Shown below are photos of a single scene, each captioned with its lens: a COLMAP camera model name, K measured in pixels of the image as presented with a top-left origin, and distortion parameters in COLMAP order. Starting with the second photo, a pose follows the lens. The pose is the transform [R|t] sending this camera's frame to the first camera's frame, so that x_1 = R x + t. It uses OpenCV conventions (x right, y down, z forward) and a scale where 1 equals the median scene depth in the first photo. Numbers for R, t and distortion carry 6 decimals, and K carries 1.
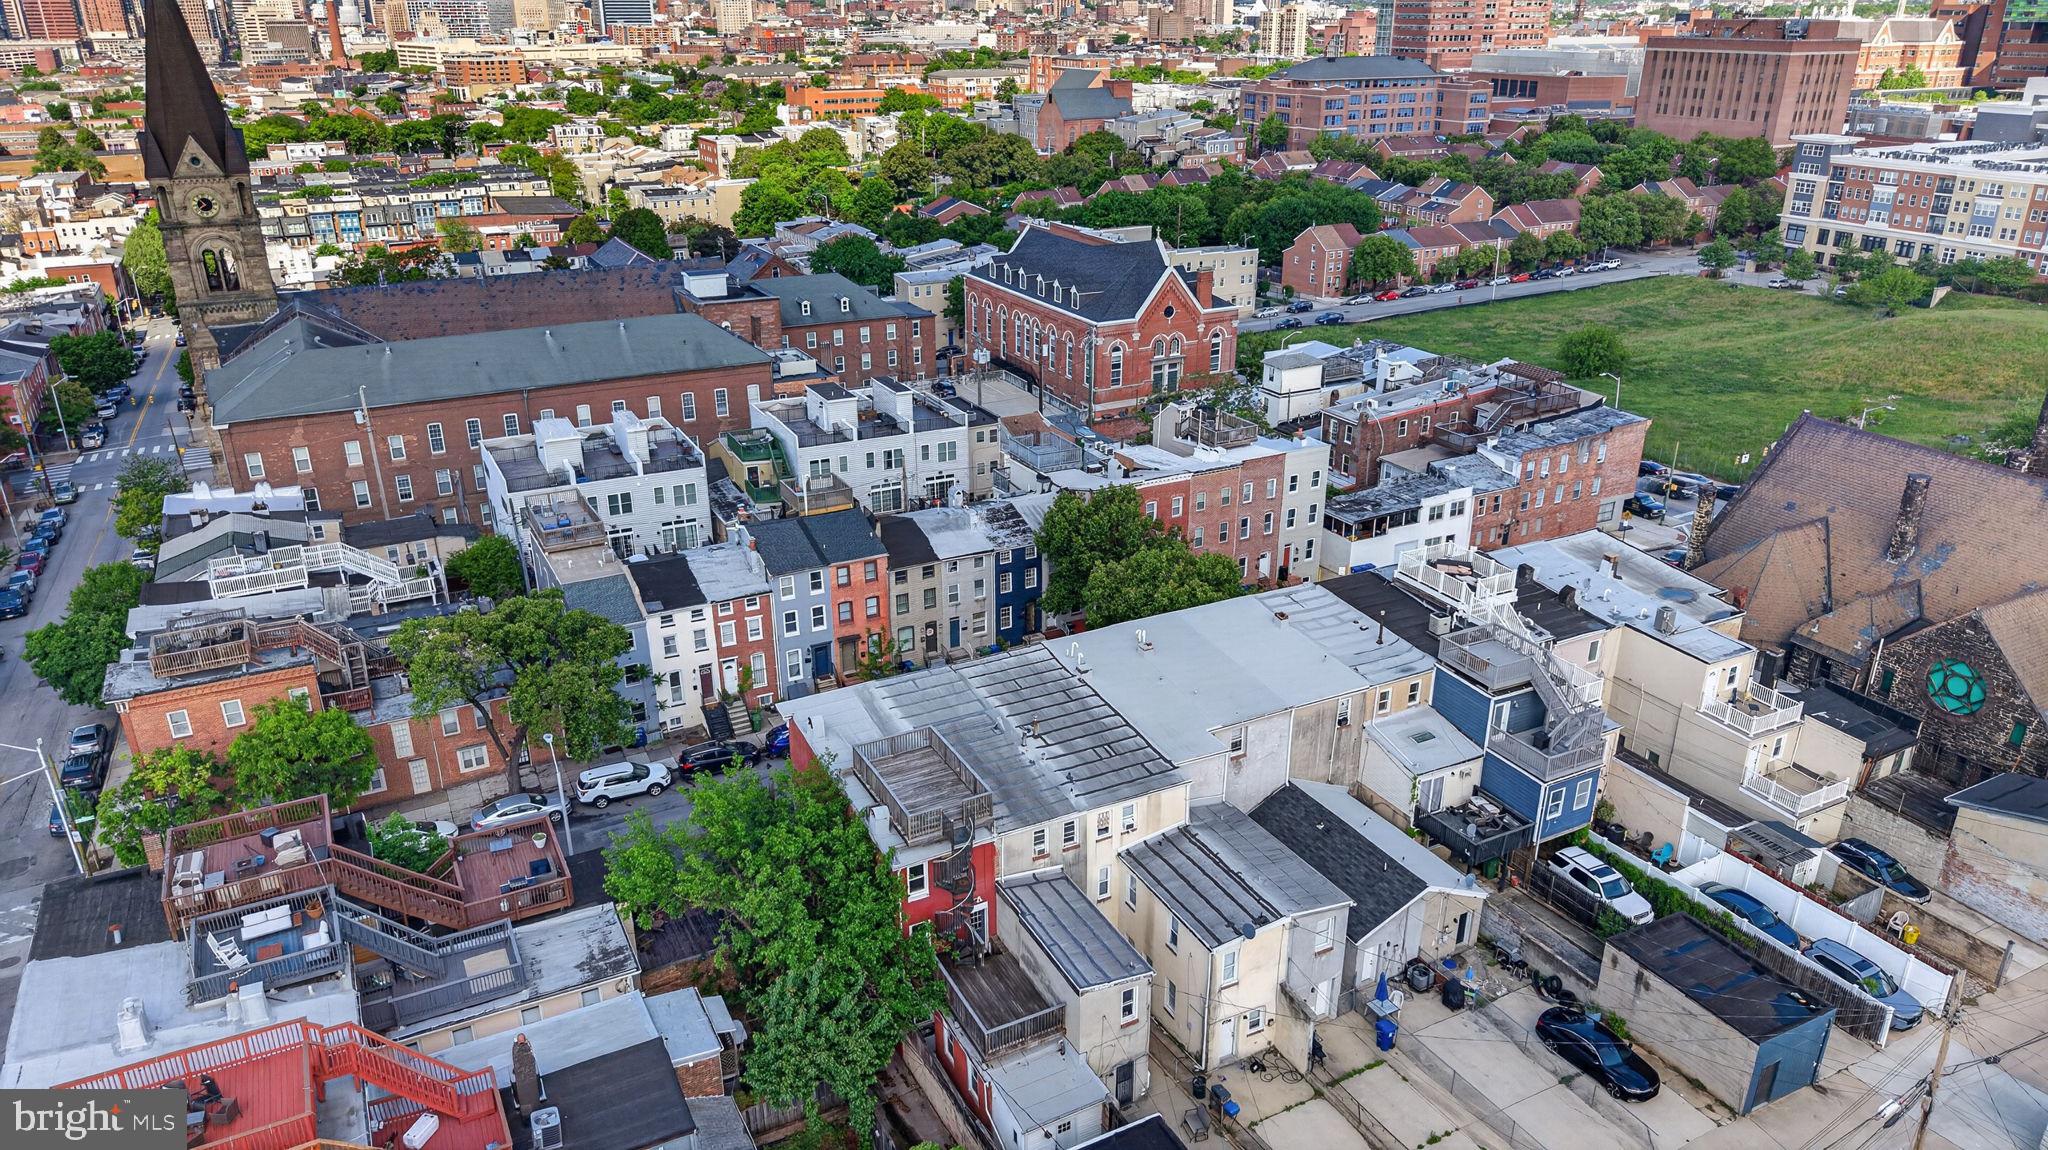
lens RADIAL K [[1388.0, 0, 1026.3], [0, 1388.0, 577.2], [0, 0, 1]] dist [0.010685, -0.012459]
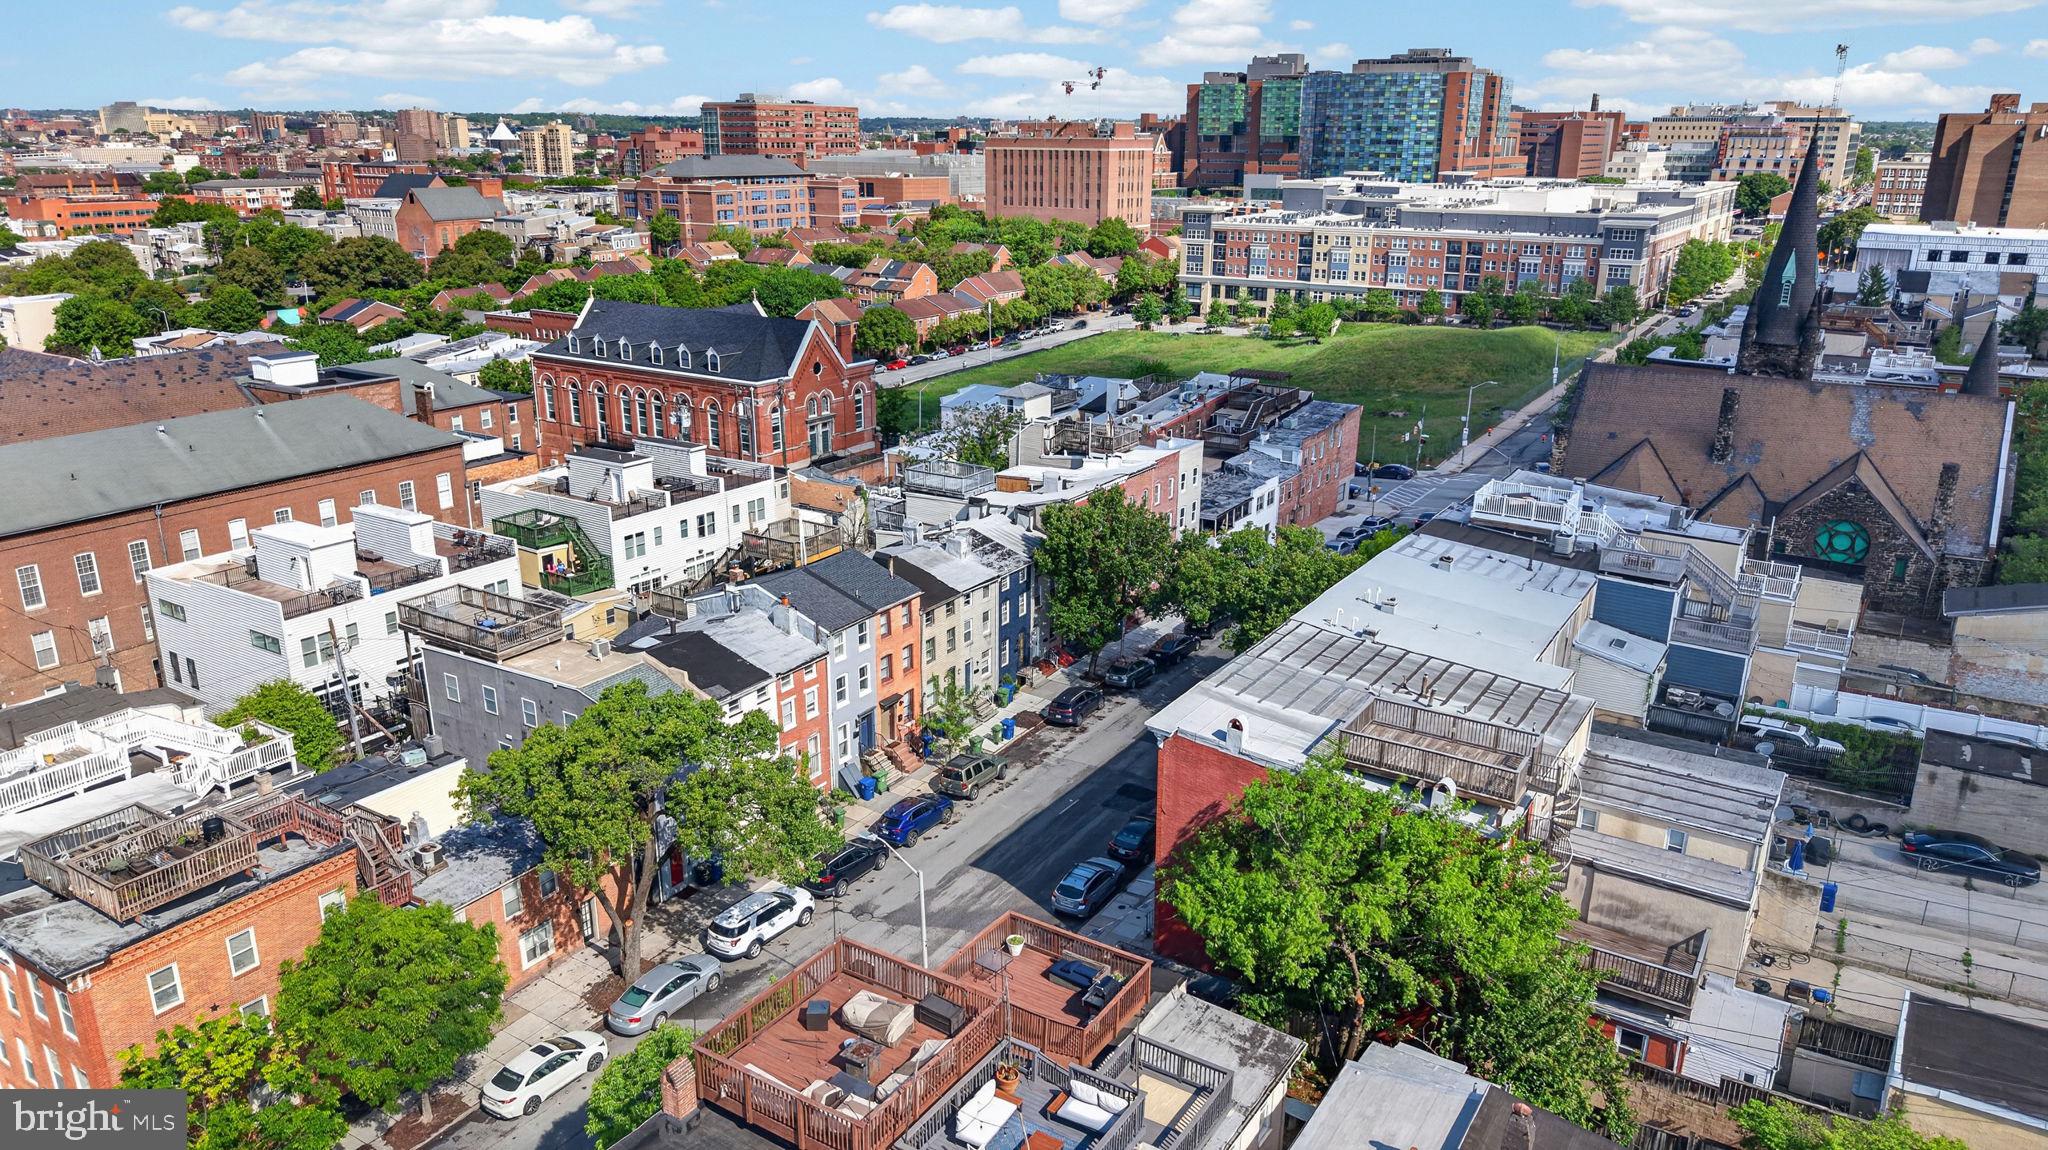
lens RADIAL K [[1388.0, 0, 1030.4], [0, 1388.0, 579.4], [0, 0, 1]] dist [0.010685, -0.012459]
pose [[0.864160, -0.145446, 0.481739, -0.325188], [0.185073, 0.982084, -0.035480, 0.013328], [-0.467948, 0.119817, 0.875596, 0.161626]]
